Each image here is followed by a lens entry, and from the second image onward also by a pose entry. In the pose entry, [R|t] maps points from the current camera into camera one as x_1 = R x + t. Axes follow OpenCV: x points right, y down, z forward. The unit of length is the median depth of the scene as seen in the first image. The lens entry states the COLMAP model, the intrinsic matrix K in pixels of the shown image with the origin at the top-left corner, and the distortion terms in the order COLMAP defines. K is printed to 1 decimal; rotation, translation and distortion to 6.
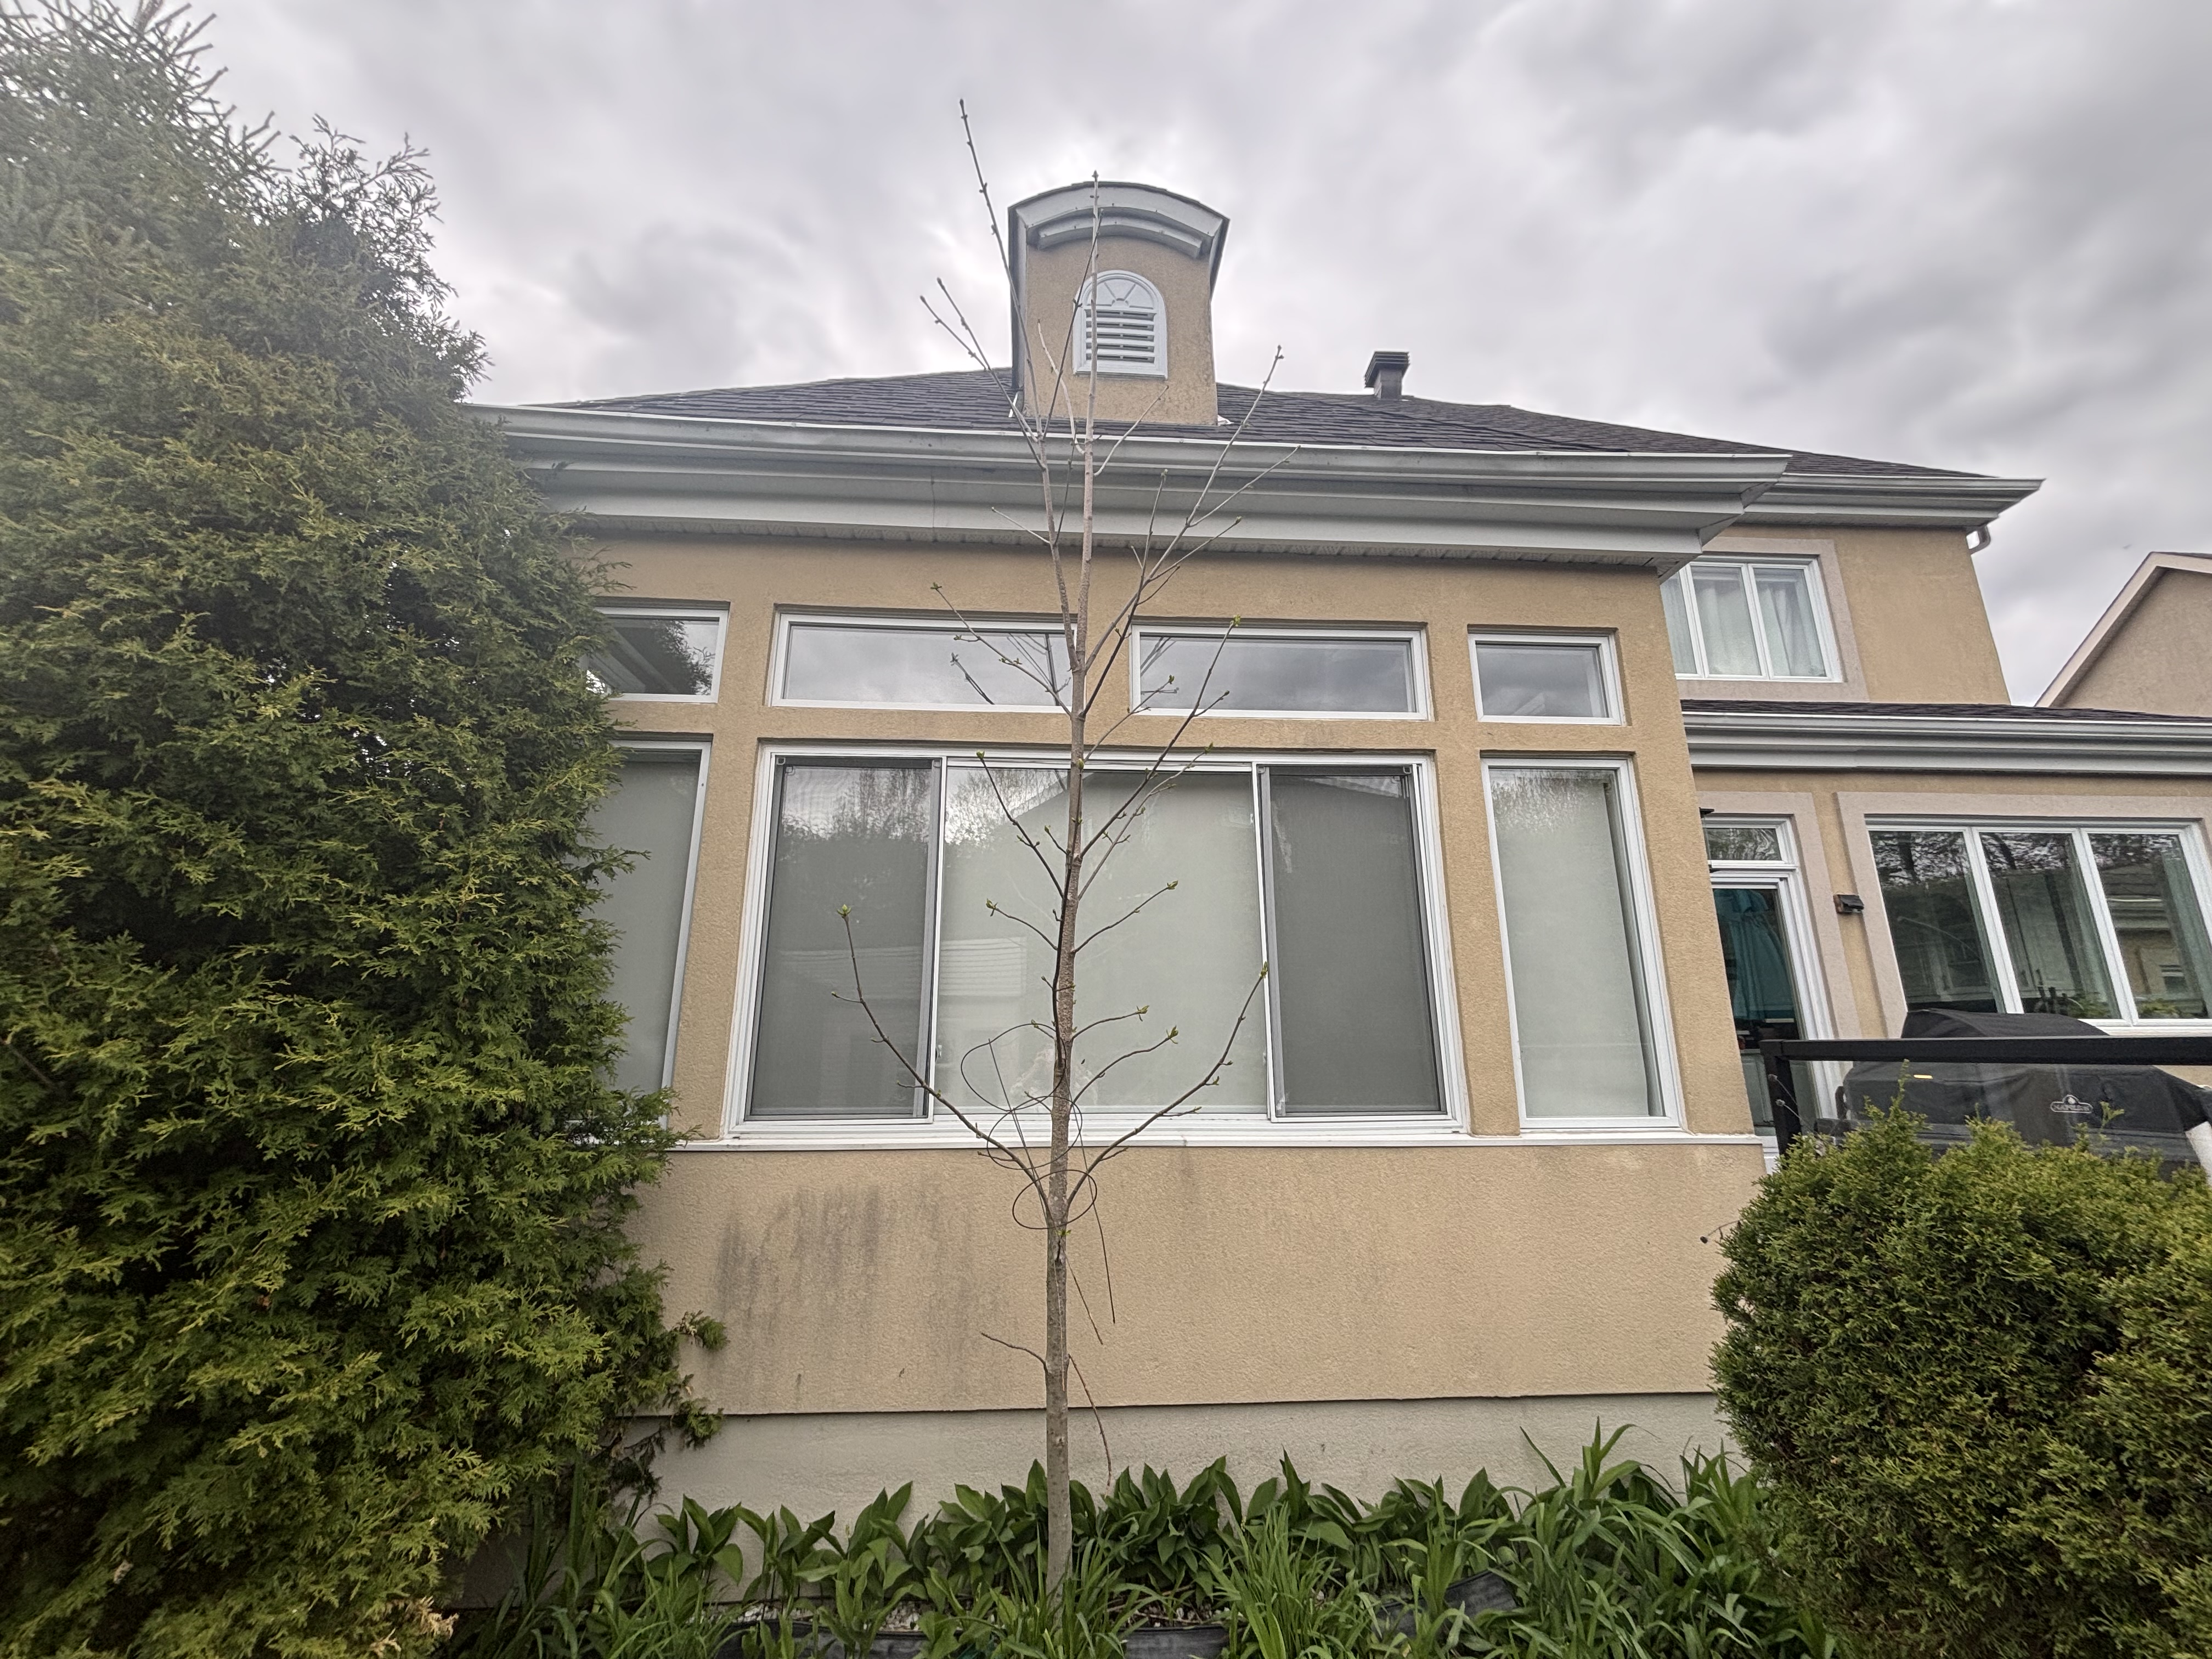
lens RADIAL K [[919.3, 0, 1098.8], [0, 919.3, 824.3], [0, 0, 1]] dist [0.000475, 0.000942]
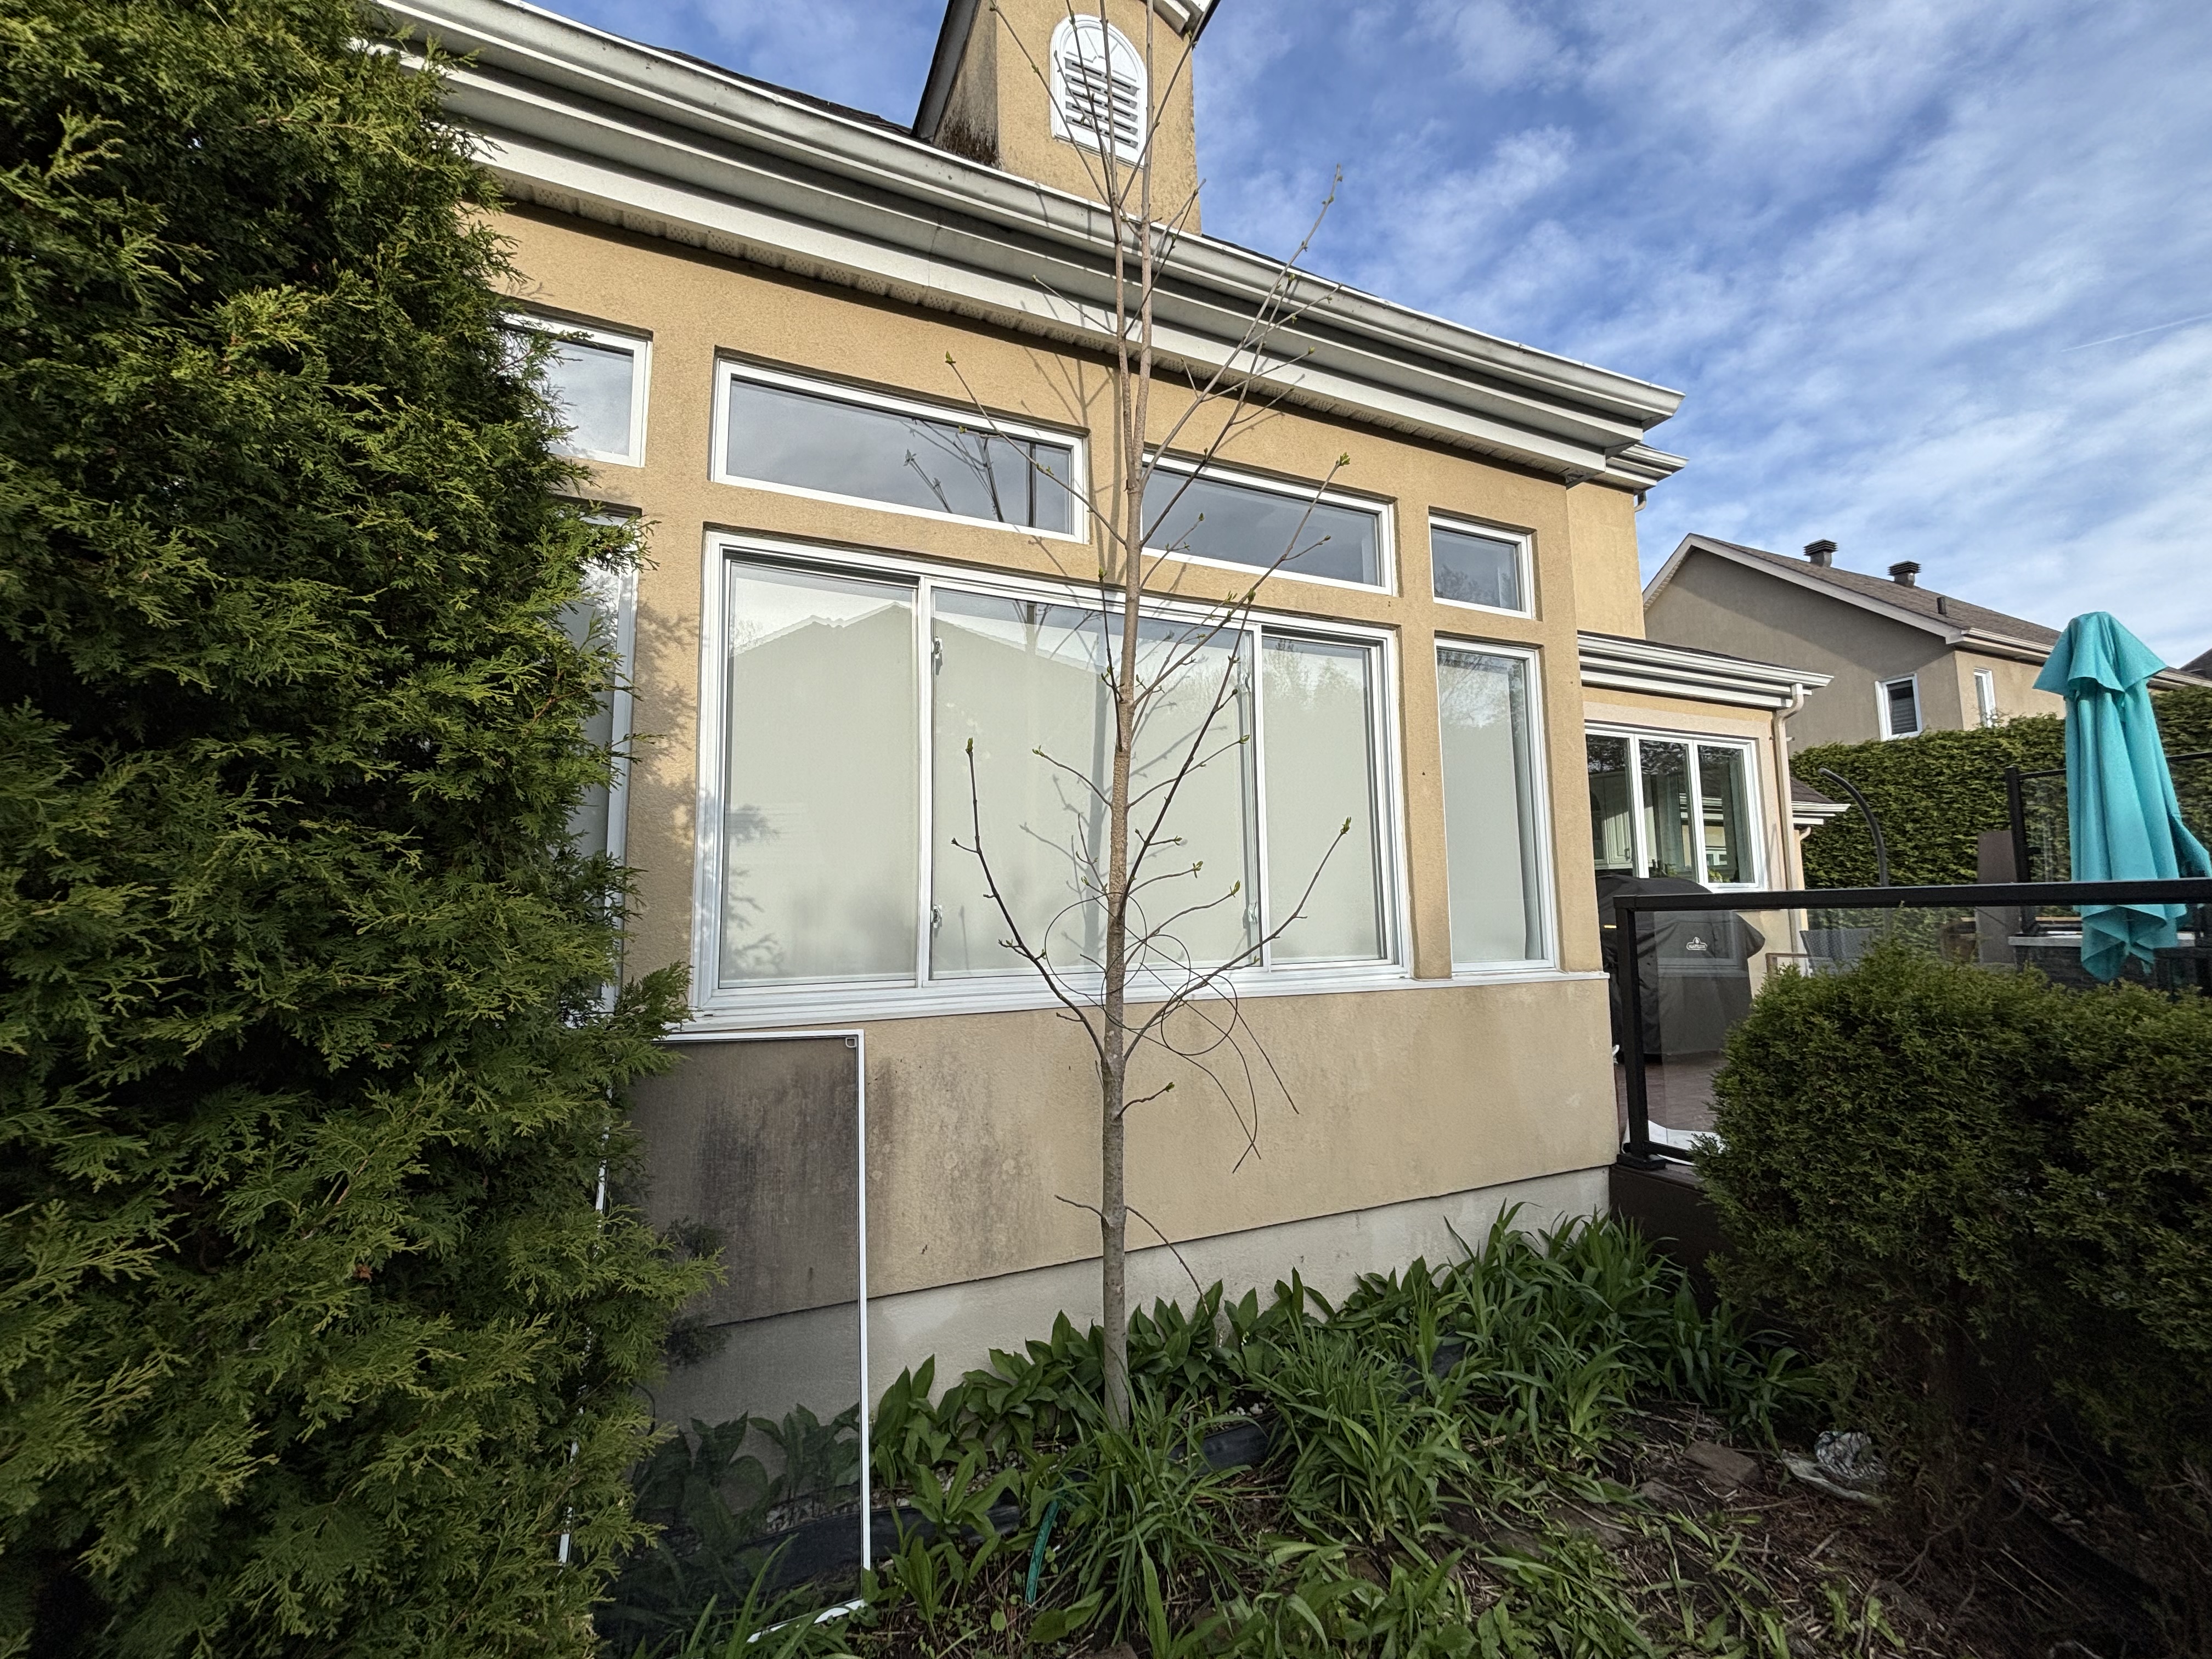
lens RADIAL K [[919.3, 0, 1098.8], [0, 919.3, 824.3], [0, 0, 1]] dist [0.000475, 0.000942]
pose [[0.931595, 0.024391, 0.362677, -0.402958], [-0.074768, 0.989270, 0.125521, 0.044890], [-0.355724, -0.144052, 0.923423, 0.147574]]
